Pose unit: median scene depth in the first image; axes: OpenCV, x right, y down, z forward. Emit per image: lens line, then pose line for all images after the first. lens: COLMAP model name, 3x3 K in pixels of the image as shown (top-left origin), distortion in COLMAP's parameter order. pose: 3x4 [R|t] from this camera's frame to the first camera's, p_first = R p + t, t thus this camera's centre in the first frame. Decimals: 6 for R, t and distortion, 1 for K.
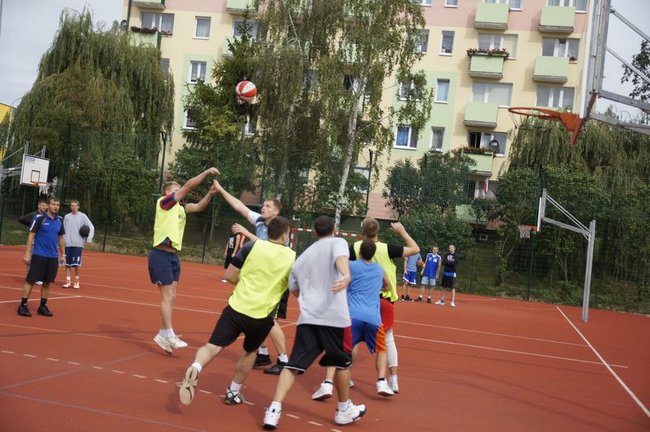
lens RADIAL K [[947.3, 0, 325.0], [0, 947.3, 216.0], [0, 0, 1]] dist [0.204843, 0.026307]
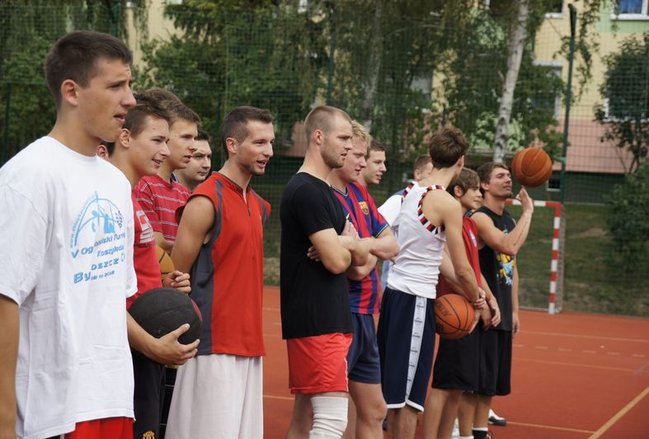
lens RADIAL K [[1492.8, 0, 324.5], [0, 1492.8, 219.5], [0, 0, 1]] dist [0.456479, 0.043842]
pose [[0.994784, -0.040163, -0.093768, -0.002766], [0.042105, 0.998936, 0.018824, 0.008399], [0.092912, -0.022674, 0.995416, 0.257752]]
